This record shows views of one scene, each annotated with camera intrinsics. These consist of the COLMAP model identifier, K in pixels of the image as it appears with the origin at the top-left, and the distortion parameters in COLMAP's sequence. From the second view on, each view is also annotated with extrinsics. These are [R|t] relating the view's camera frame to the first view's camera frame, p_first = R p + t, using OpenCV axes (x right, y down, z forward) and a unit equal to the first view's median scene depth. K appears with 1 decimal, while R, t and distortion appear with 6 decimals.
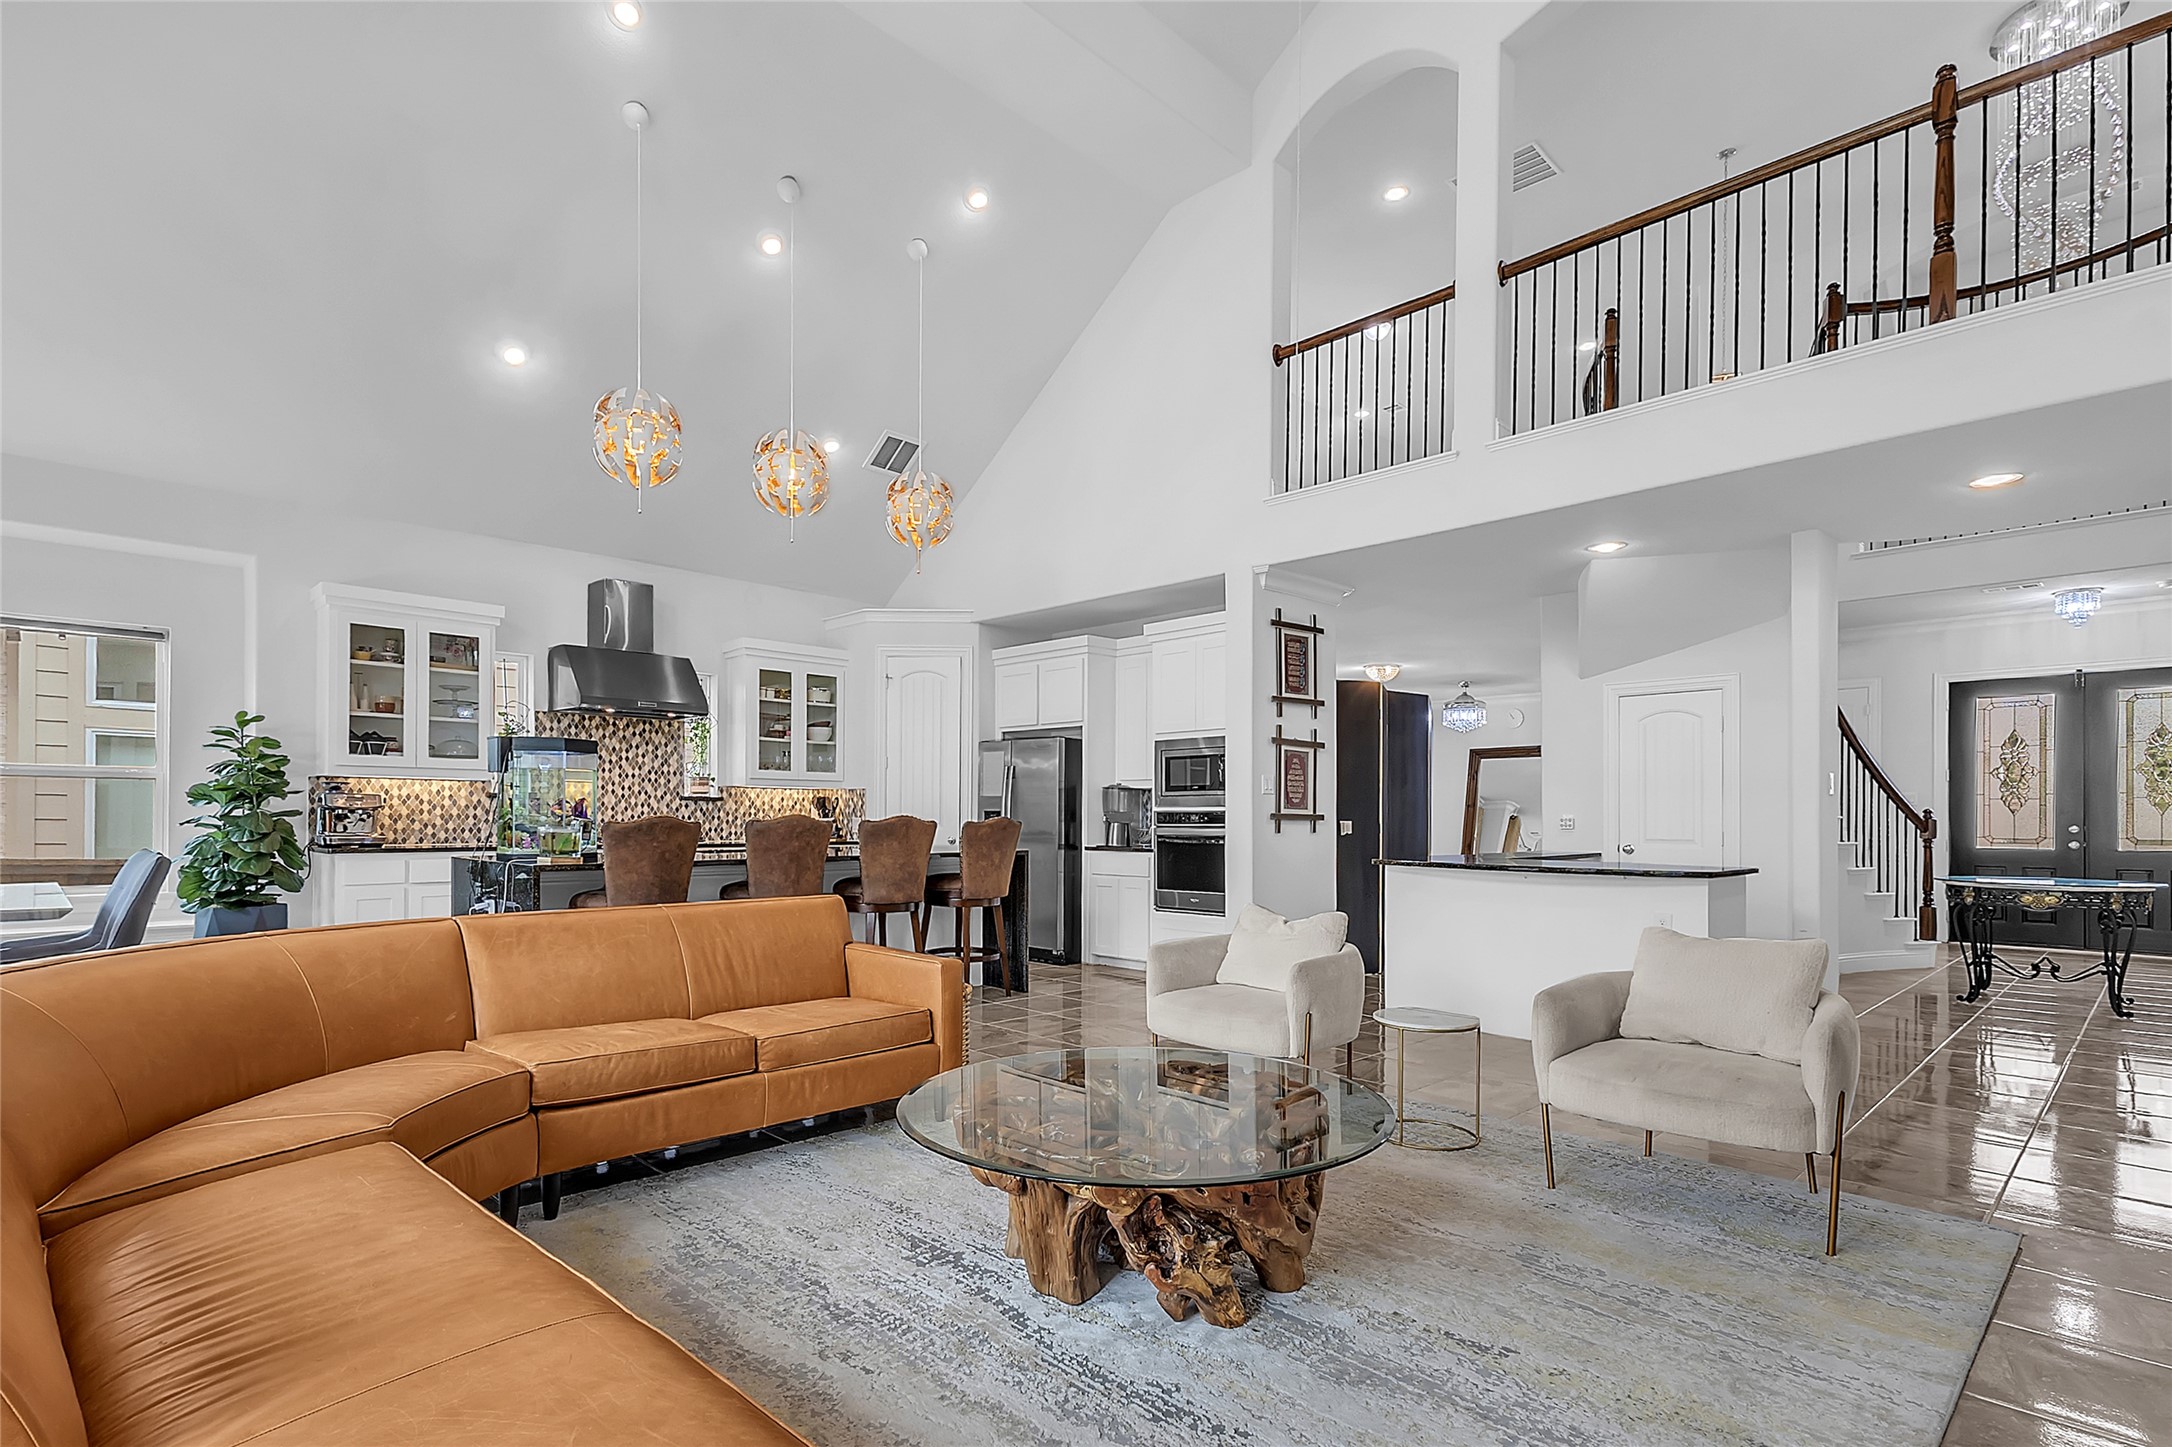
lens RADIAL K [[1054.7, 0, 1080.6], [0, 1054.7, 815.4], [0, 0, 1]] dist [0.020229, -0.003140]
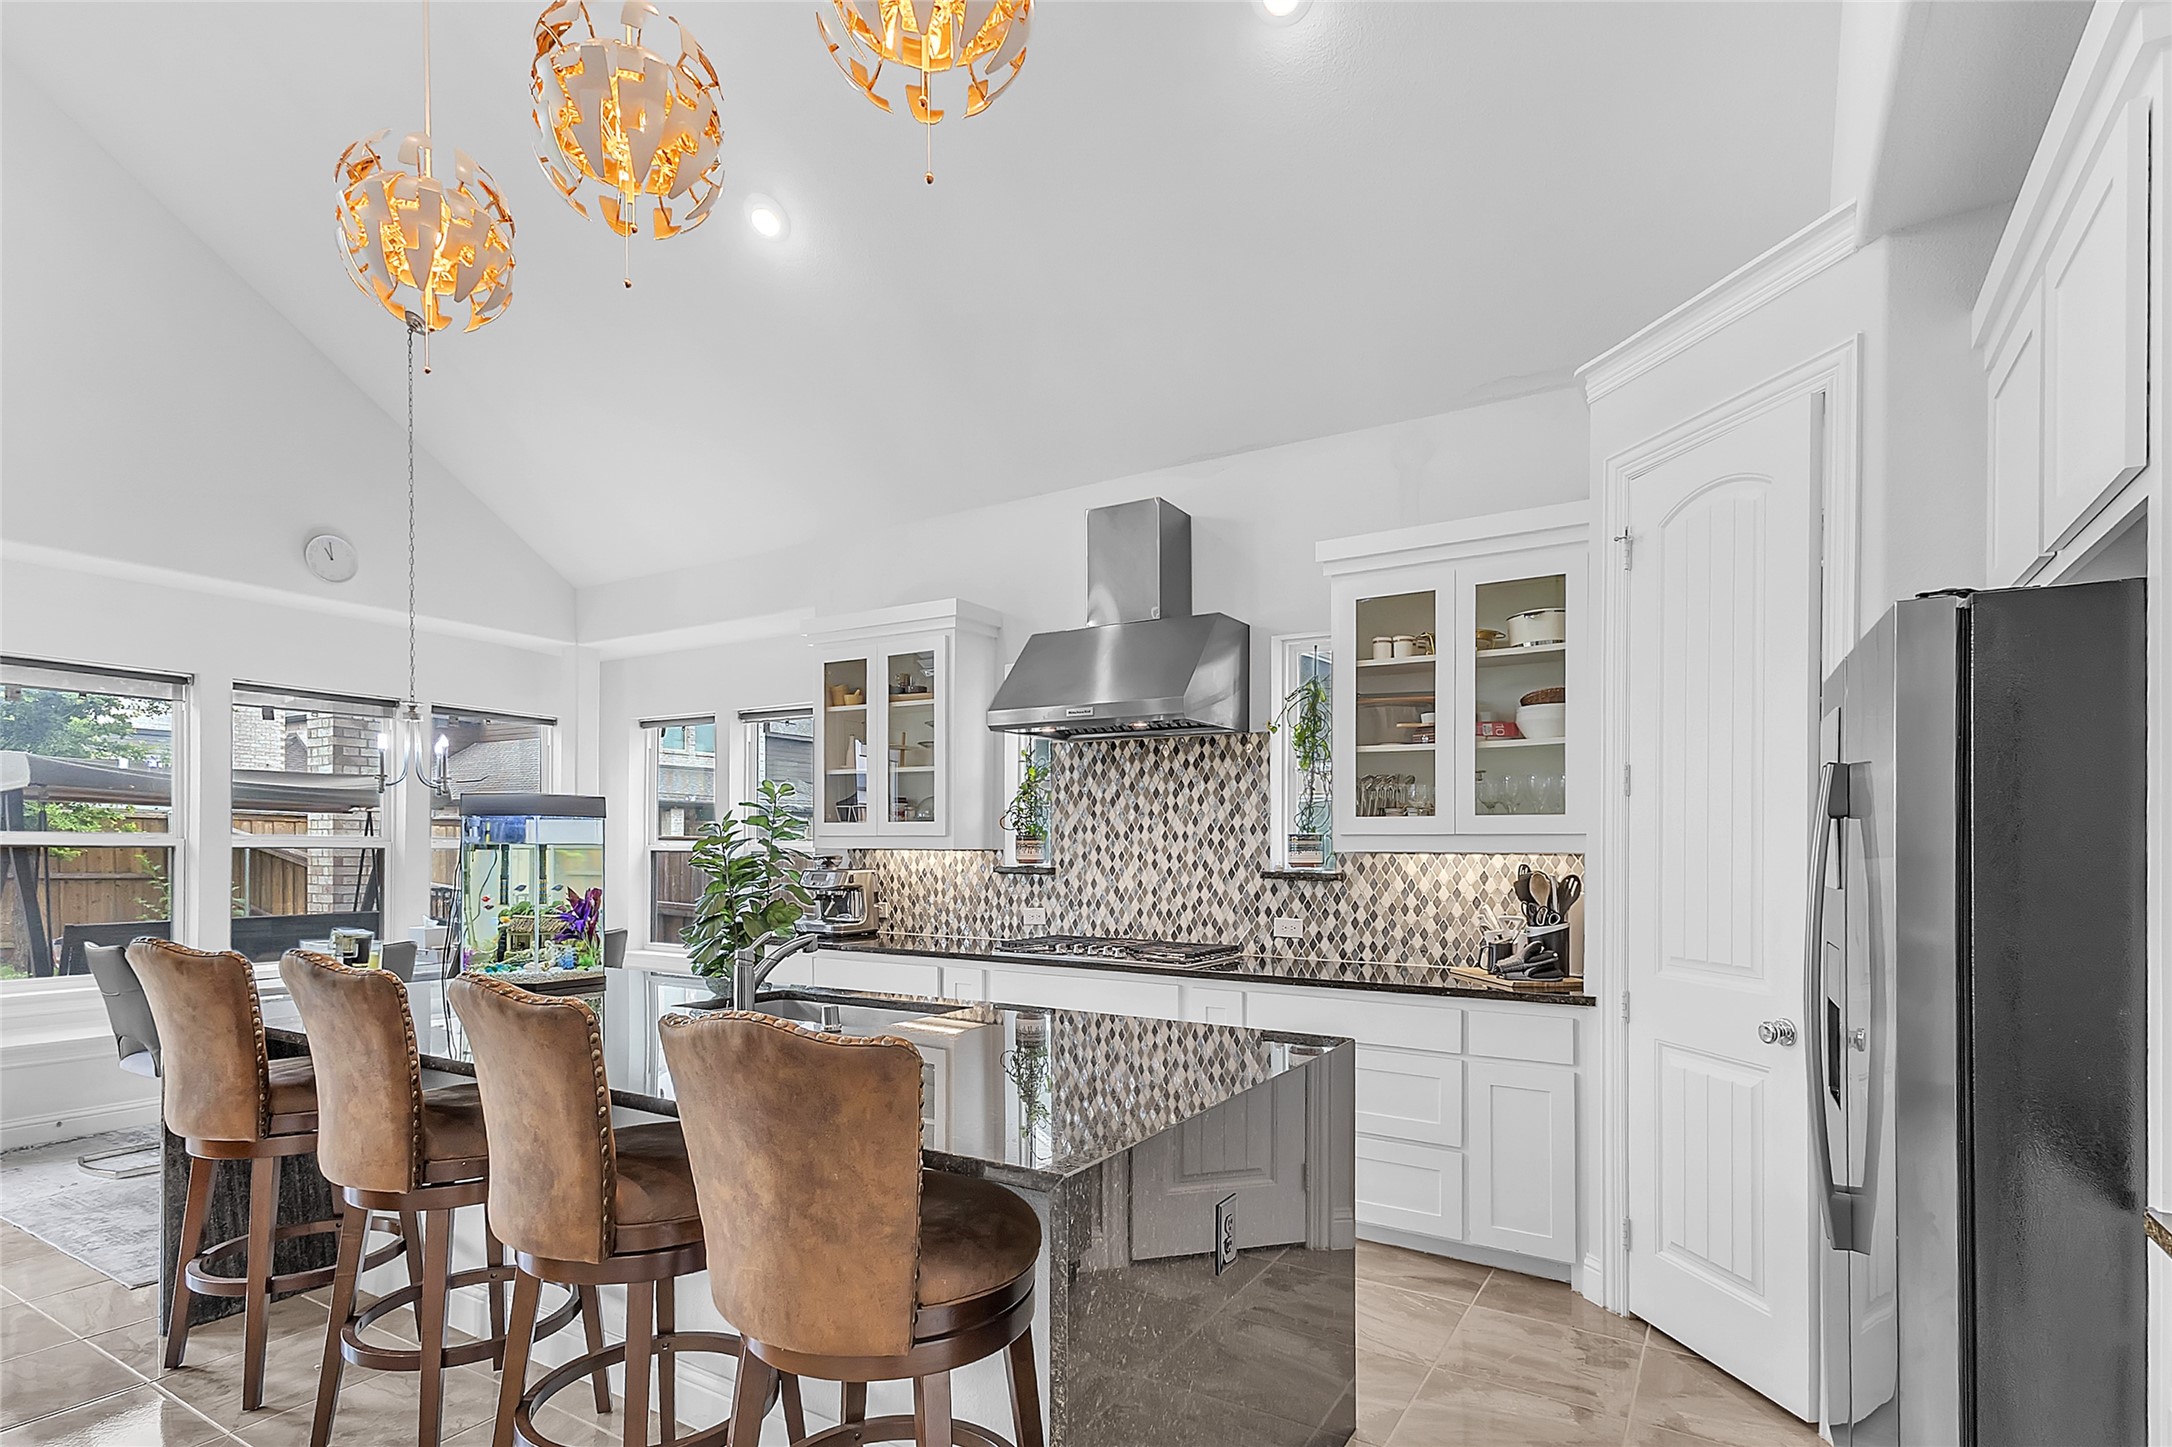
lens RADIAL K [[1054.7, 0, 1122.0], [0, 1054.7, 852.4], [0, 0, 1]] dist [0.020229, -0.003140]
pose [[0.235886, -0.001892, -0.971779, 0.144913], [-0.005156, 0.999982, -0.003198, -0.029501], [0.971767, 0.005765, 0.235872, 0.922968]]
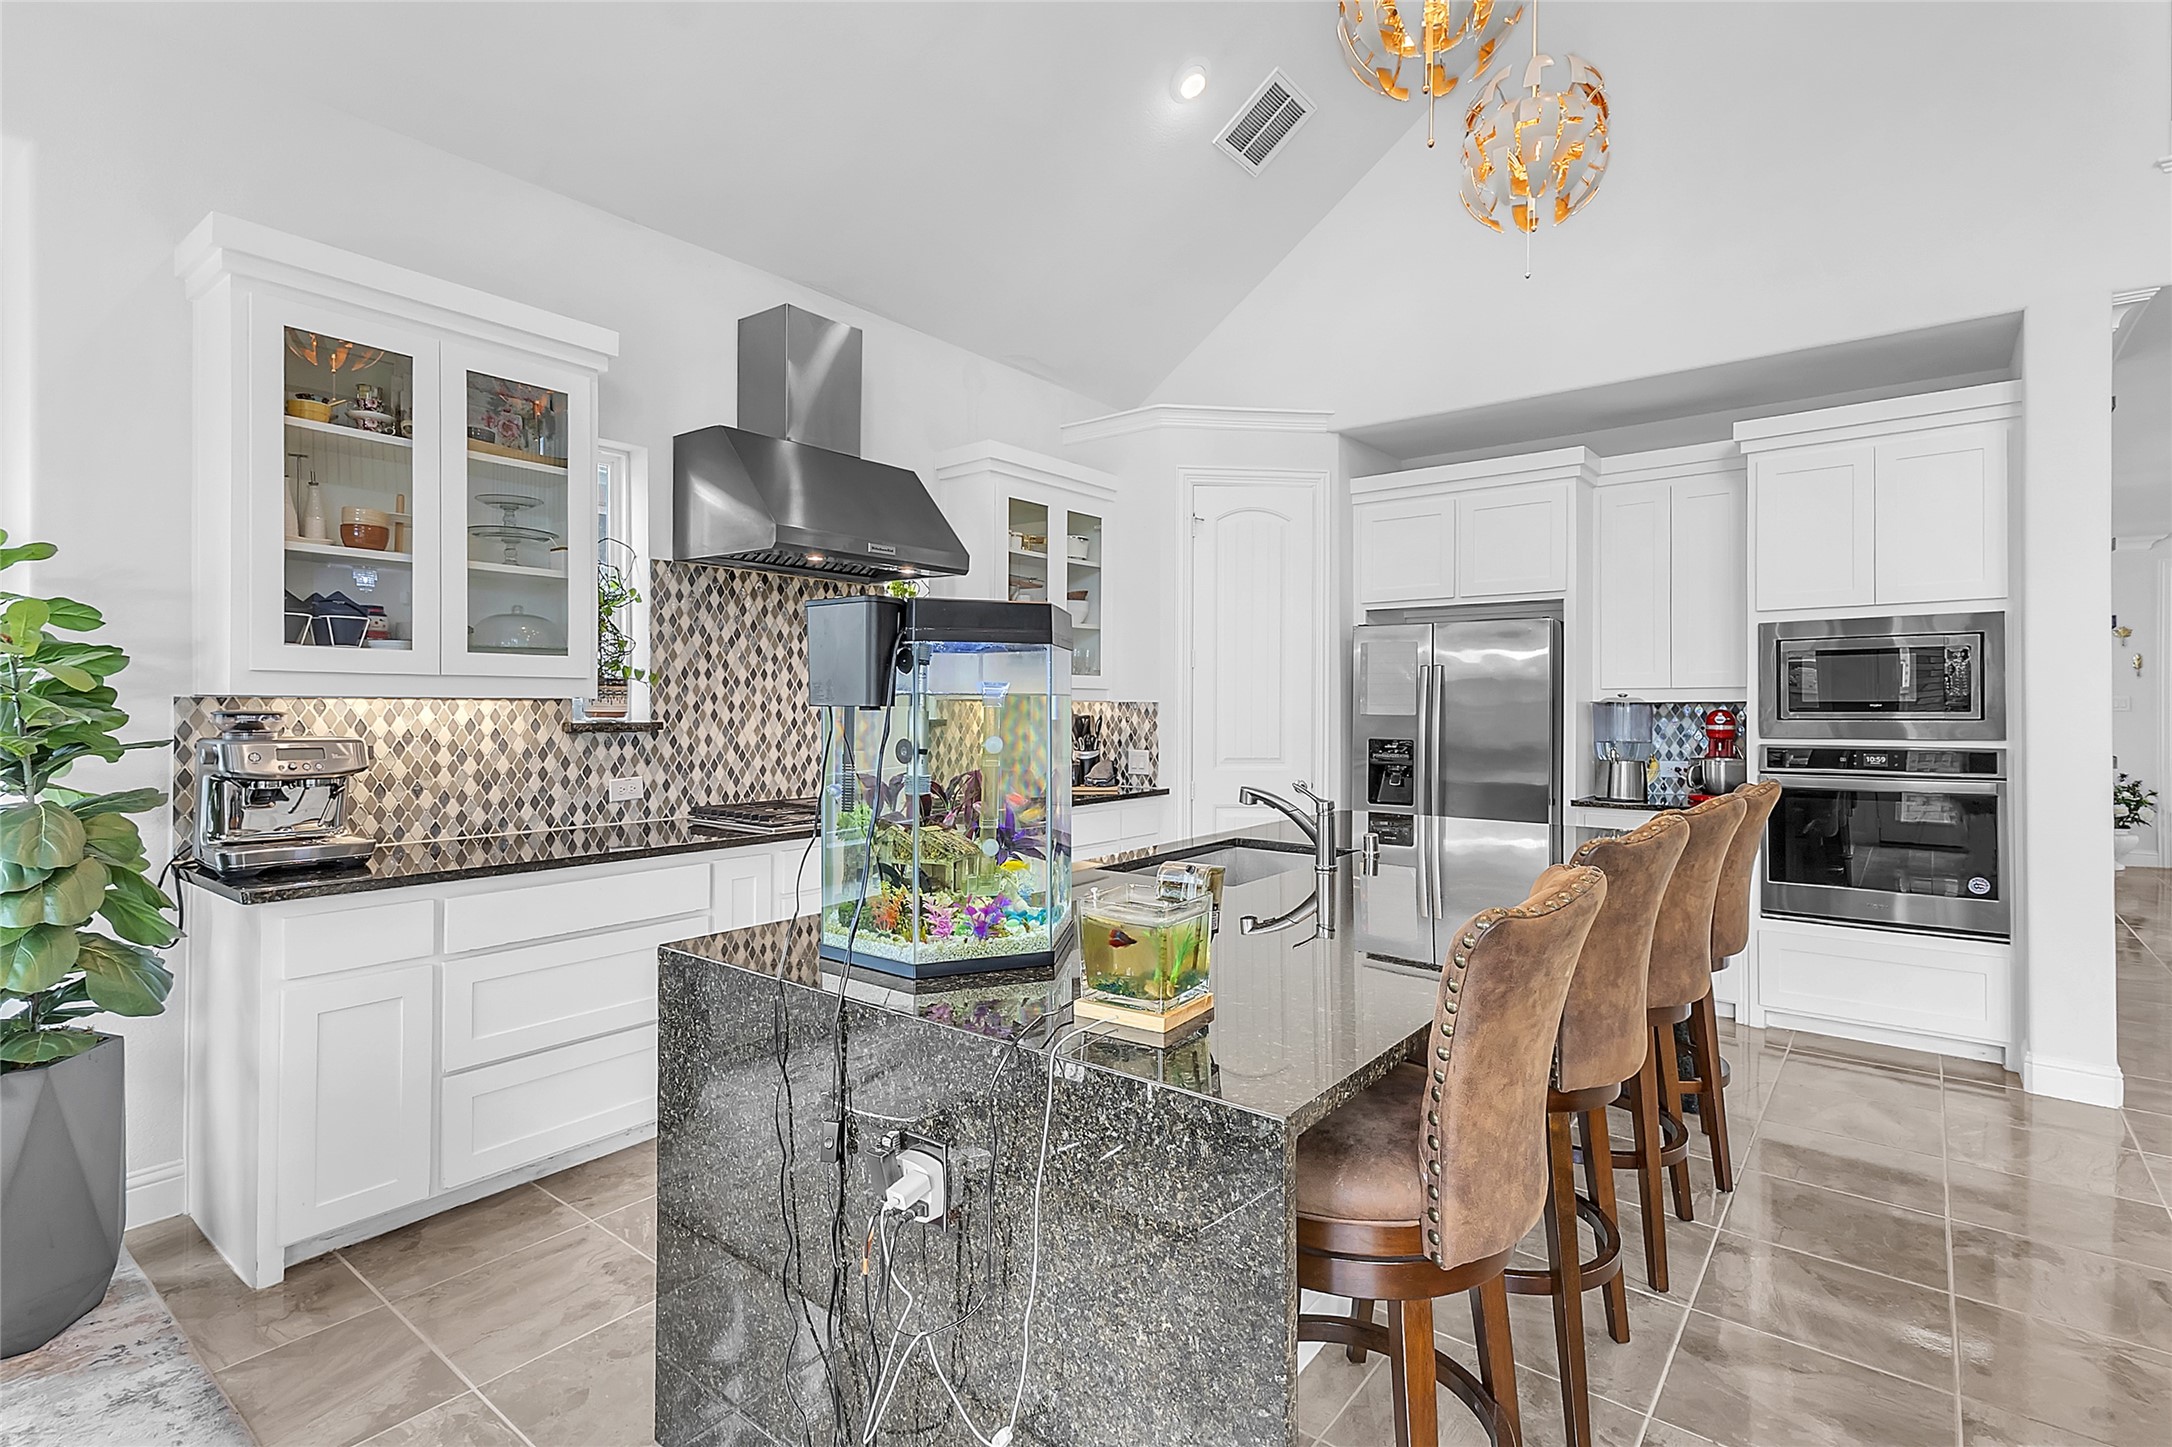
lens RADIAL K [[1054.7, 0, 1089.5], [0, 1054.7, 707.3], [0, 0, 1]] dist [0.020229, -0.003140]
pose [[0.994585, -0.004737, 0.103814, -0.373582], [0.004643, 0.999989, 0.001147, -0.028550], [-0.103818, -0.000659, 0.994596, 0.494754]]
